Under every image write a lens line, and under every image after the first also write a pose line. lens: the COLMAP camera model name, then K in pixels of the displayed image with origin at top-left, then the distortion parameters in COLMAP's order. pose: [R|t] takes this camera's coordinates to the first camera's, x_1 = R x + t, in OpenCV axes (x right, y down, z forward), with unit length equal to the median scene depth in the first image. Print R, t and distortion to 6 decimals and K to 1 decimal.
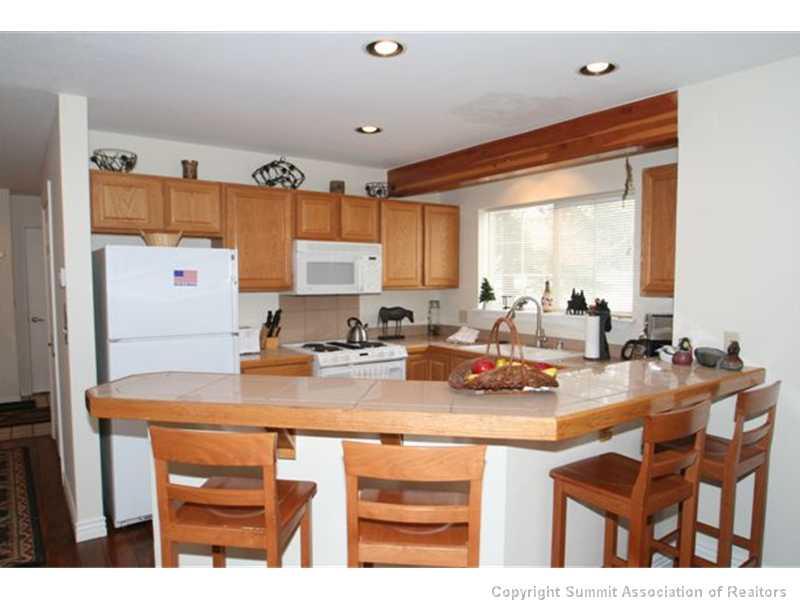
lens RADIAL K [[544.8, 0, 399.0], [0, 544.8, 311.7], [0, 0, 1]] dist [-0.050691, -0.000488]
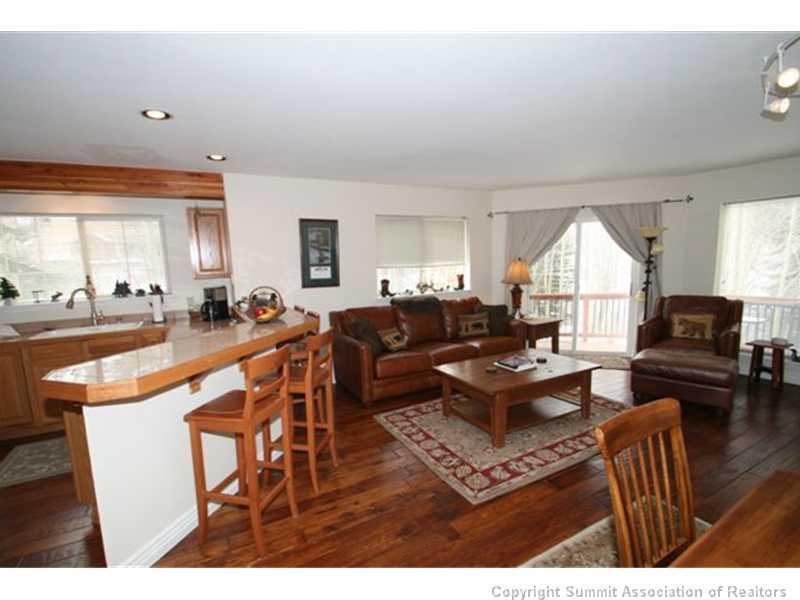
lens RADIAL K [[375.0, 0, 394.4], [0, 375.0, 309.7], [0, 0, 1]] dist [0.002281, -0.009036]
pose [[0.131289, -0.135573, 0.982030, -0.542836], [0.098008, 0.987527, 0.123229, -0.013600], [-0.986488, 0.080068, 0.142939, 0.133446]]
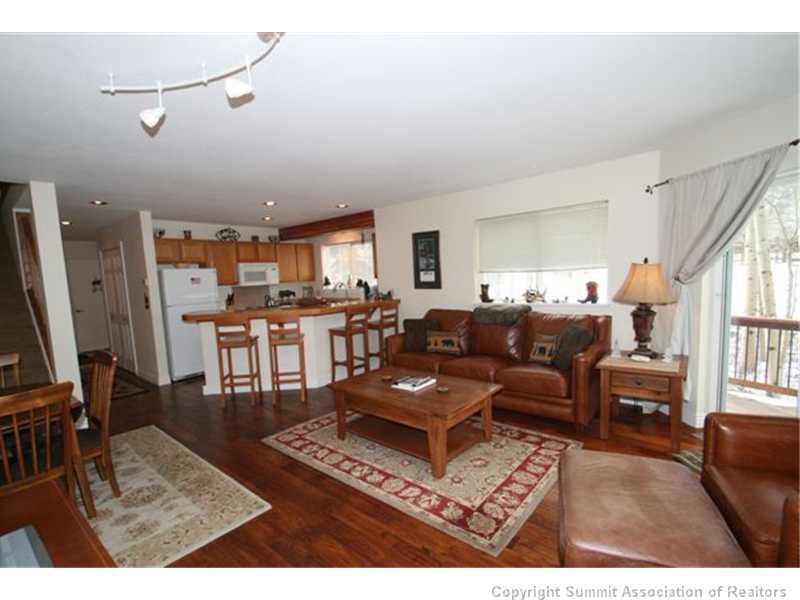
lens RADIAL K [[375.0, 0, 394.4], [0, 375.0, 309.7], [0, 0, 1]] dist [0.002281, -0.009036]
pose [[0.969811, -0.068800, 0.233951, 0.067167], [0.062719, 0.997474, 0.033344, 0.054918], [-0.235654, -0.017664, 0.971676, -0.708934]]
